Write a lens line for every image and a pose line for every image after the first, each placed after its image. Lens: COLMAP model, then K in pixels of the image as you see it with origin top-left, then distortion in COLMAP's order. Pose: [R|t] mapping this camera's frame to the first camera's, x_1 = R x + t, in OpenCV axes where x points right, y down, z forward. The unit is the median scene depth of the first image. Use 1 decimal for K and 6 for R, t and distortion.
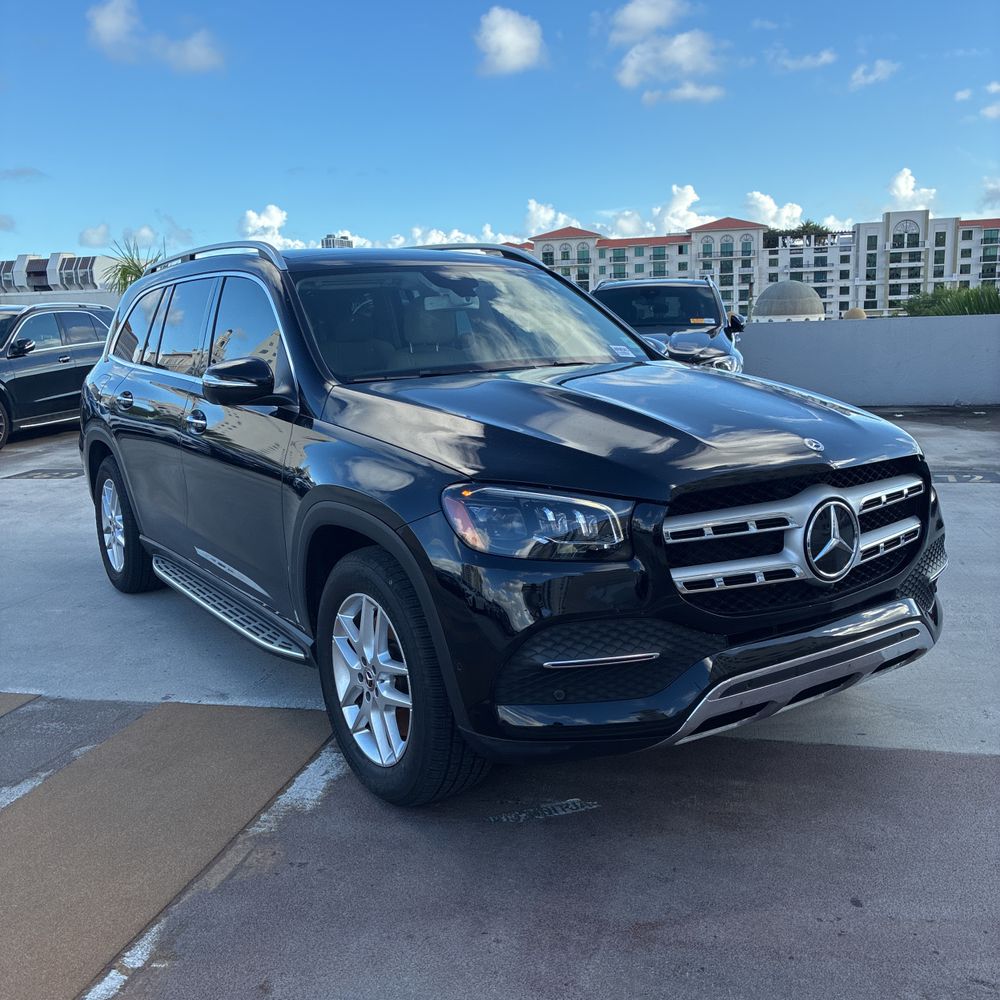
lens RADIAL K [[1022.7, 0, 497.5], [0, 1022.7, 500.2], [0, 0, 1]] dist [0.025329, 0.000000]
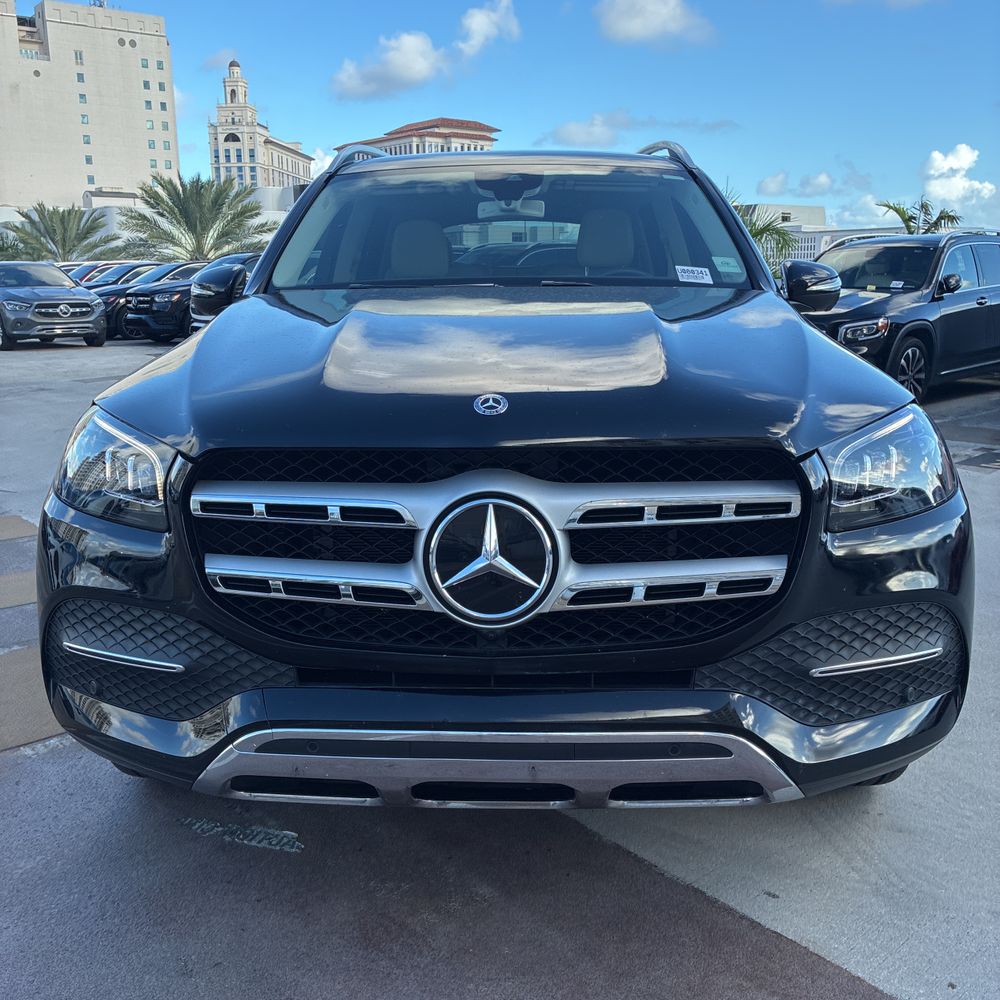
lens RADIAL K [[1022.7, 0, 499.3], [0, 1022.7, 501.6], [0, 0, 1]] dist [0.025329, 0.000000]
pose [[0.811335, 0.153203, -0.564149, 0.678477], [-0.125797, 0.988195, 0.087444, -0.051442], [0.570886, 0.000022, 0.821029, 0.502543]]
